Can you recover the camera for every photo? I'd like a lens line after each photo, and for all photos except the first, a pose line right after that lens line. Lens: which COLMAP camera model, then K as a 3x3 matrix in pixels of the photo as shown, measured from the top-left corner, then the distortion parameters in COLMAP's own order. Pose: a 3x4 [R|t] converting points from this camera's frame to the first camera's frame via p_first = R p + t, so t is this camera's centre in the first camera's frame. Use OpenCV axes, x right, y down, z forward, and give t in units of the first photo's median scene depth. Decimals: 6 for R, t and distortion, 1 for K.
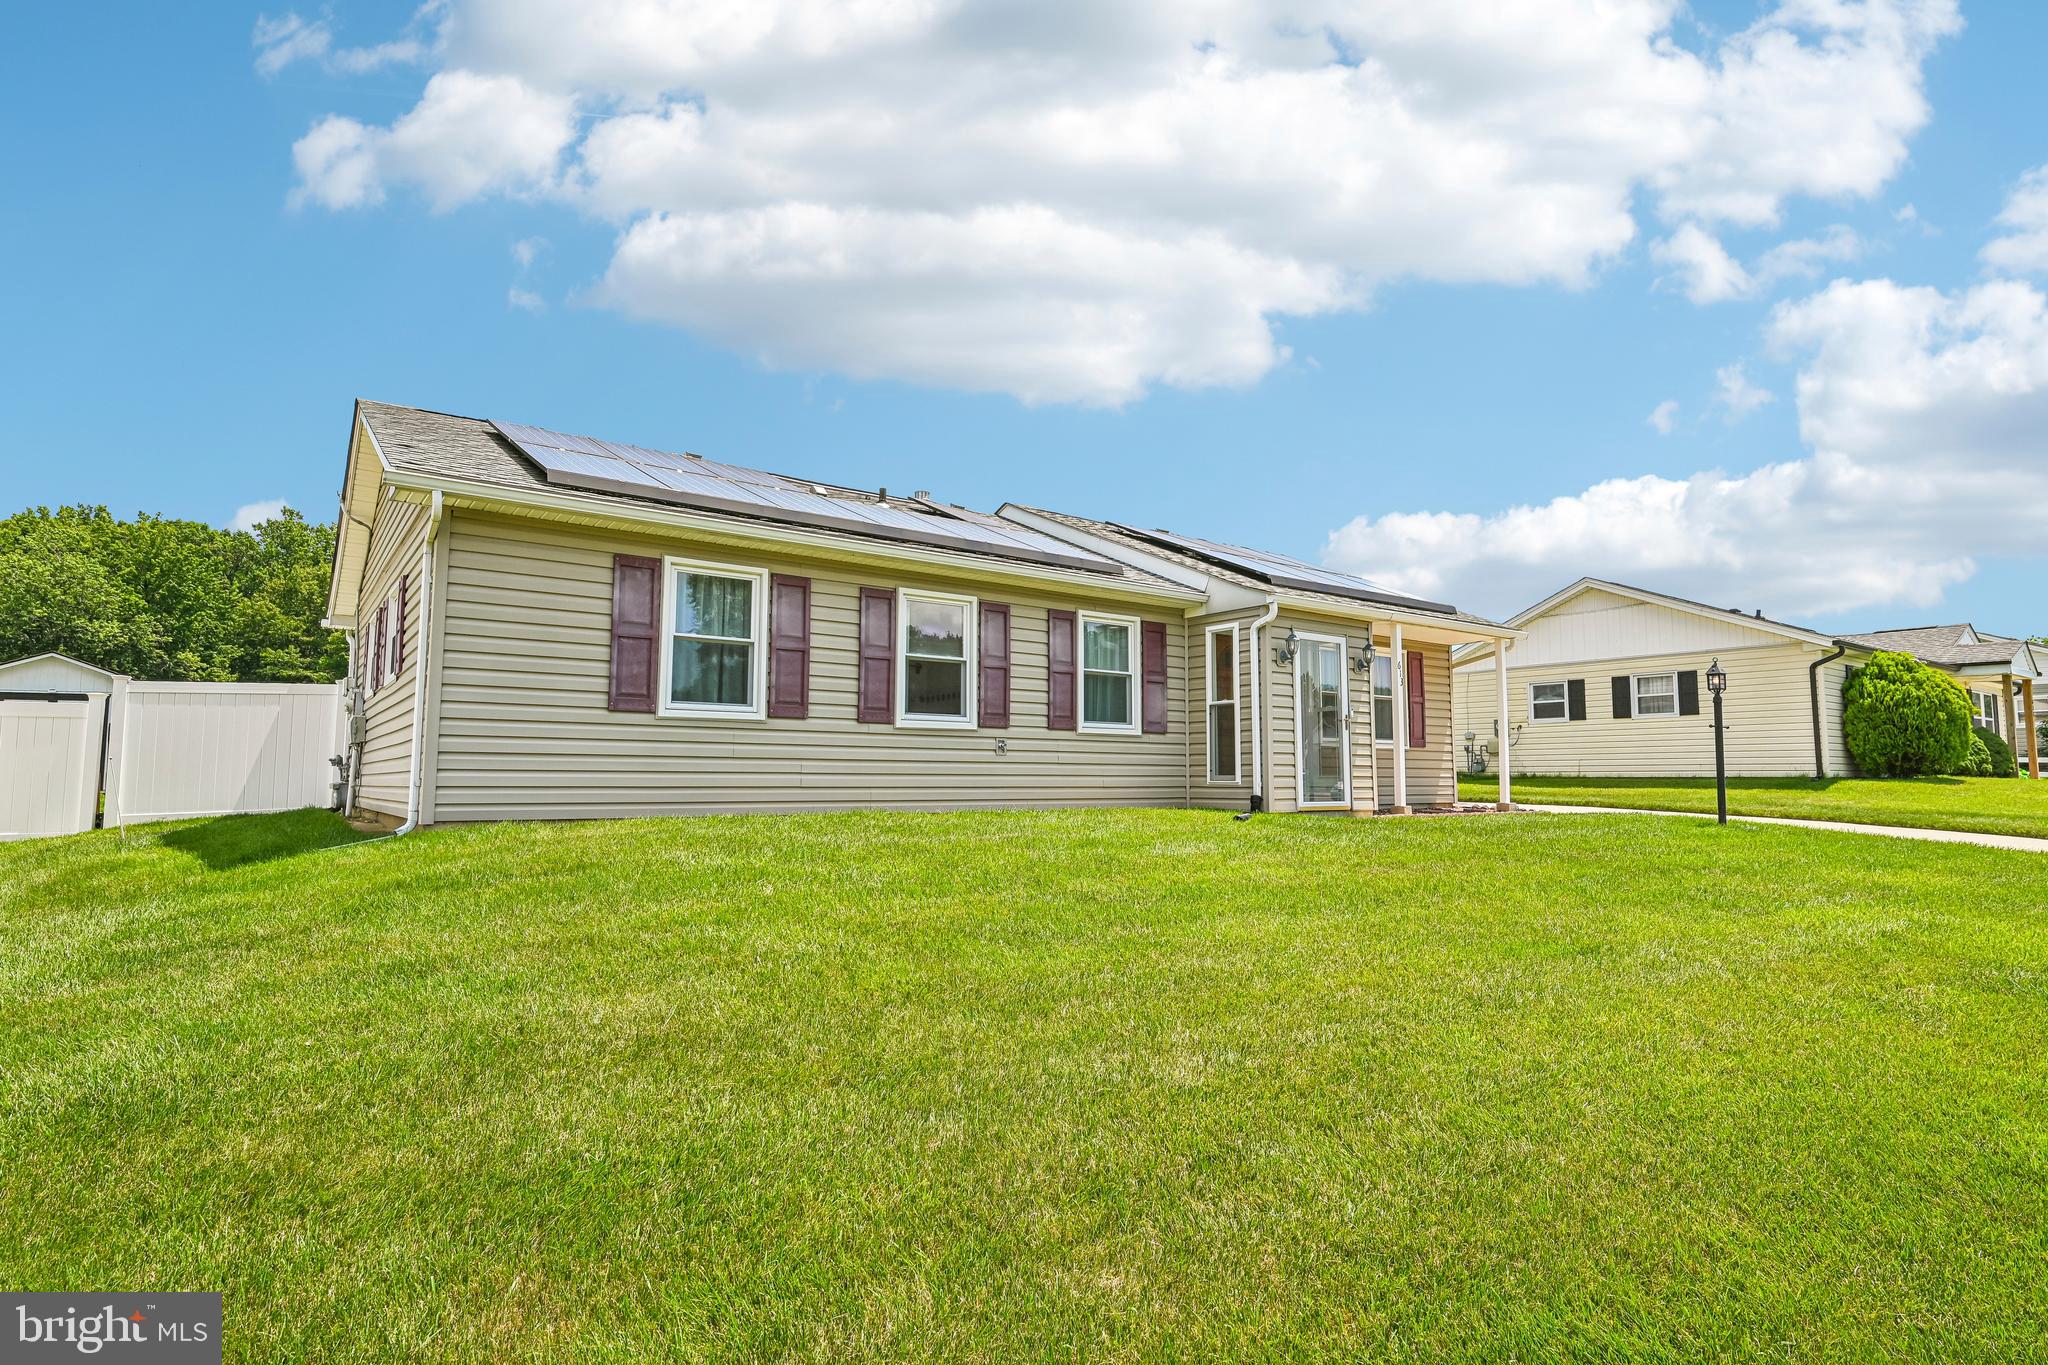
lens RADIAL K [[1047.6, 0, 1030.9], [0, 1047.6, 688.2], [0, 0, 1]] dist [-0.000313, 0.000570]
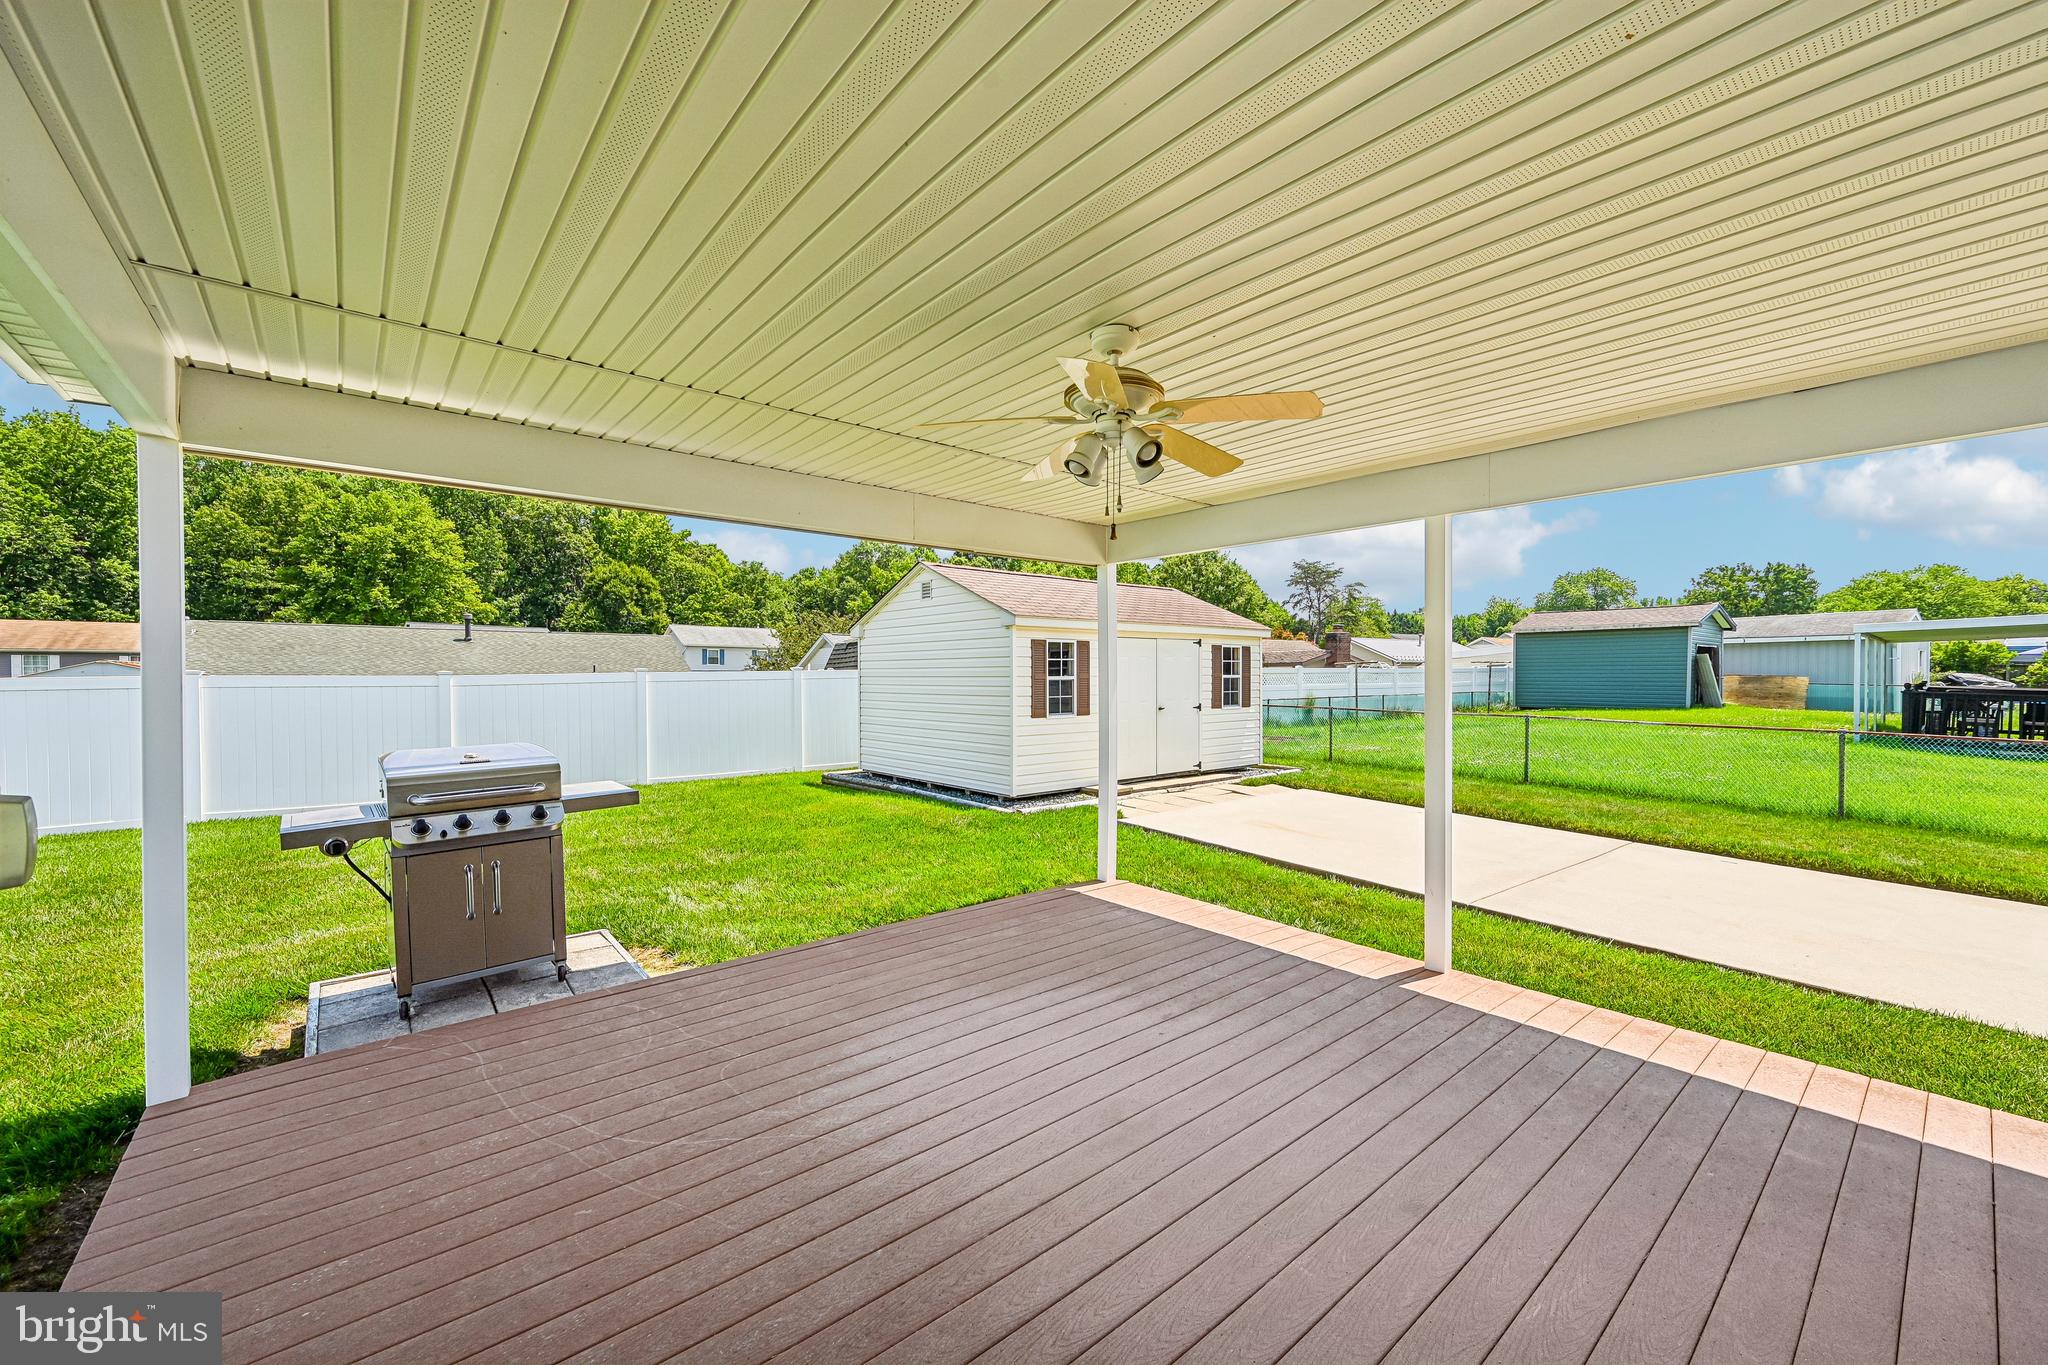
lens RADIAL K [[806.6, 0, 1032.0], [0, 806.6, 685.3], [0, 0, 1]] dist [-0.000658, 0.000123]
pose [[0.997903, -0.000104, 0.064723, -0.316188], [-0.005966, 0.995593, 0.093587, 0.036698], [-0.064447, -0.093777, 0.993505, 1.700831]]
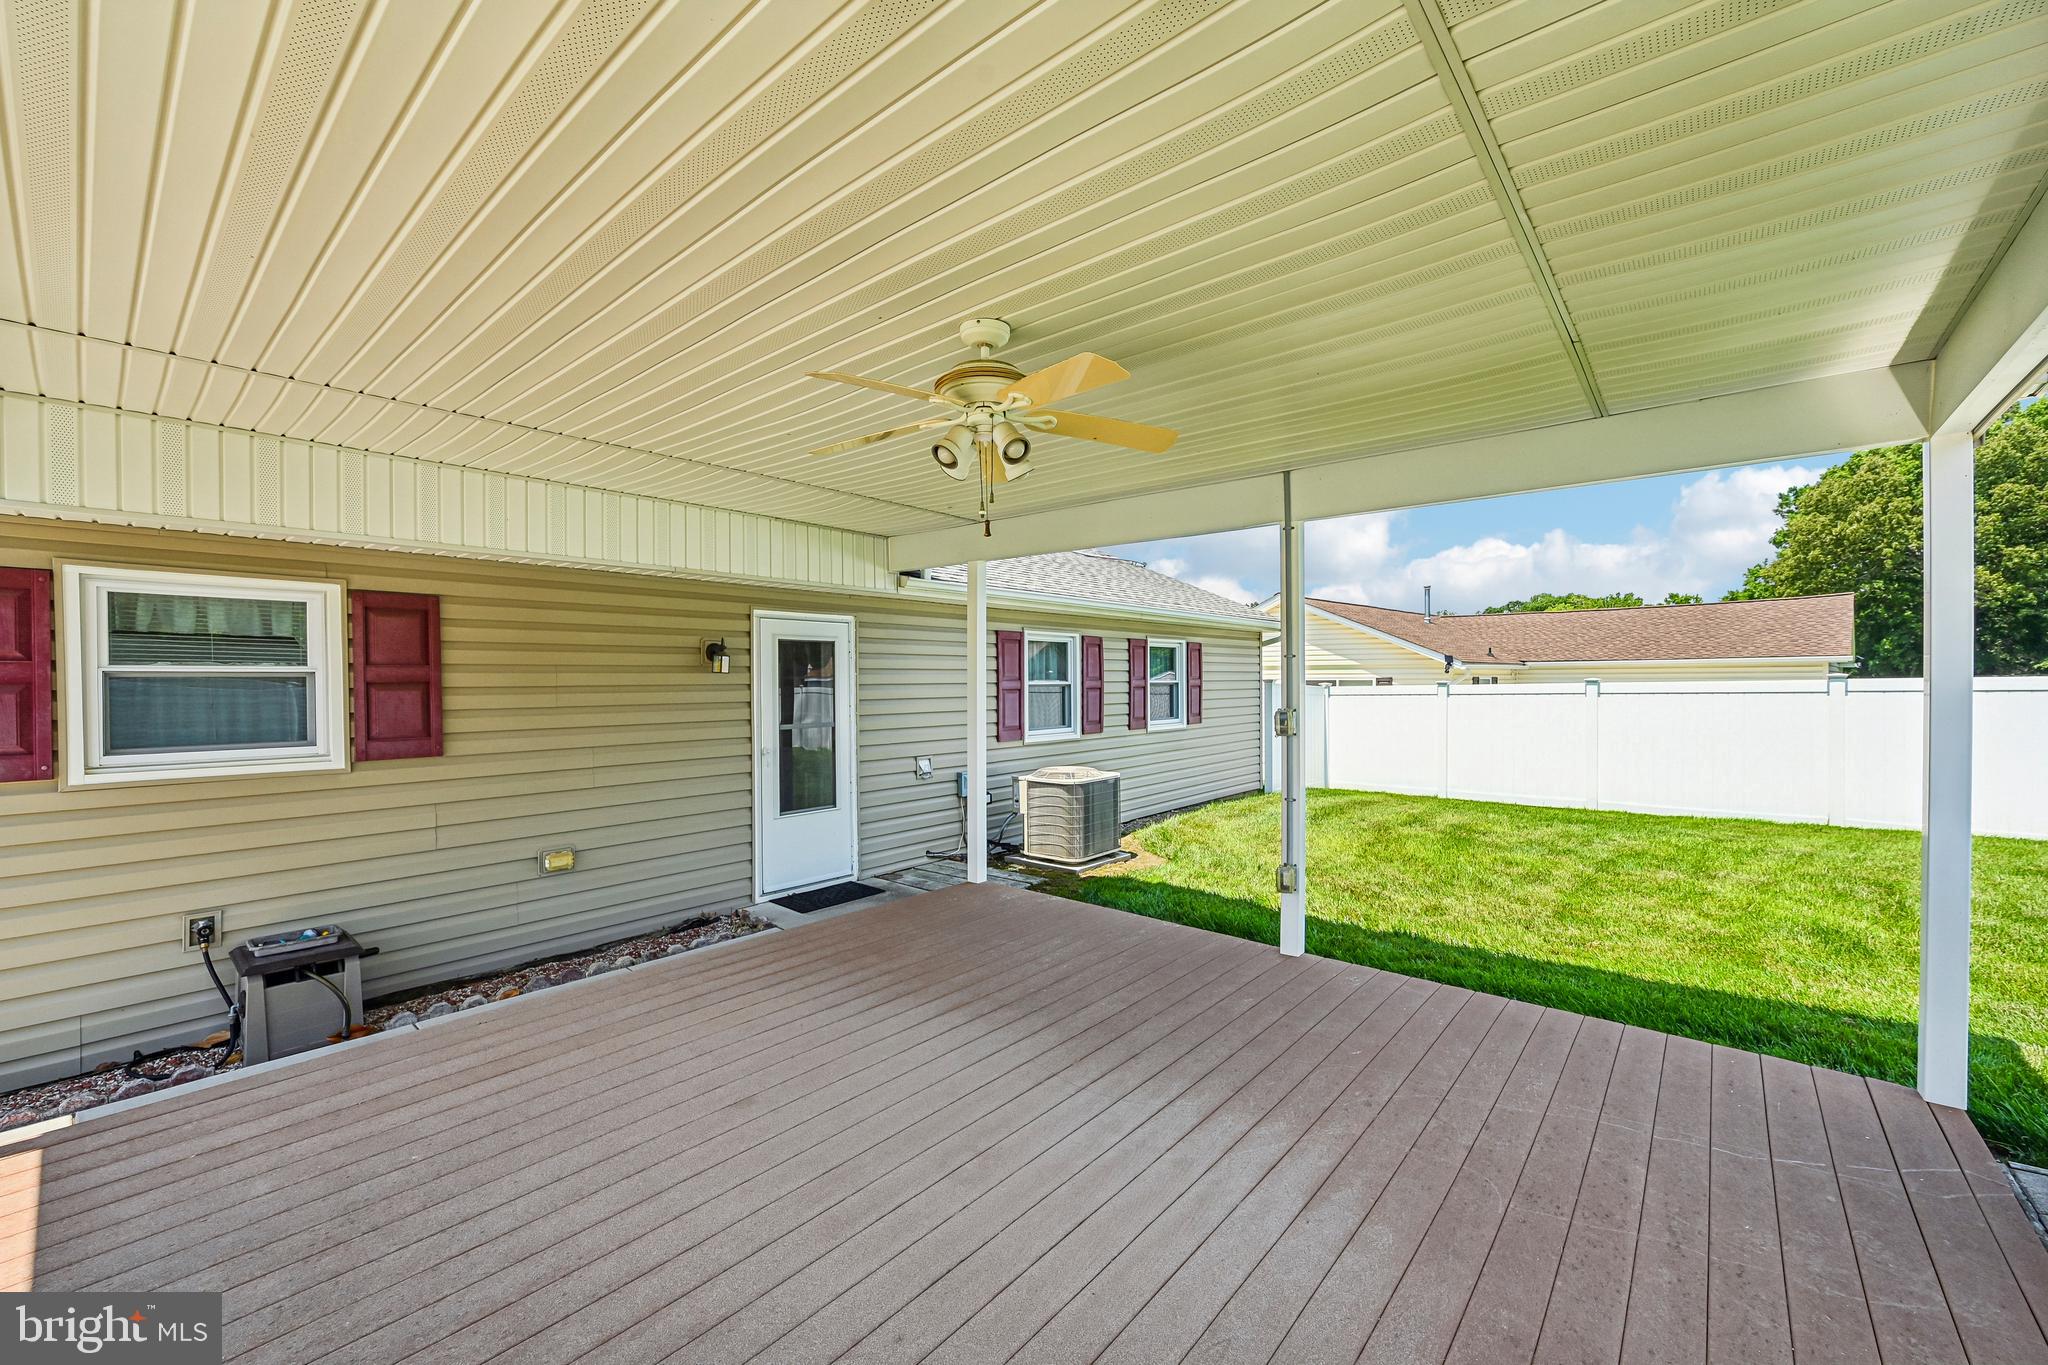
lens RADIAL K [[813.1, 0, 1036.9], [0, 813.1, 684.9], [0, 0, 1]] dist [0.000359, 0.000367]
pose [[-0.973221, 0.002743, -0.229857, -0.244421], [0.021231, 0.996727, -0.077998, 0.073234], [0.228891, -0.080789, -0.970094, 2.121290]]
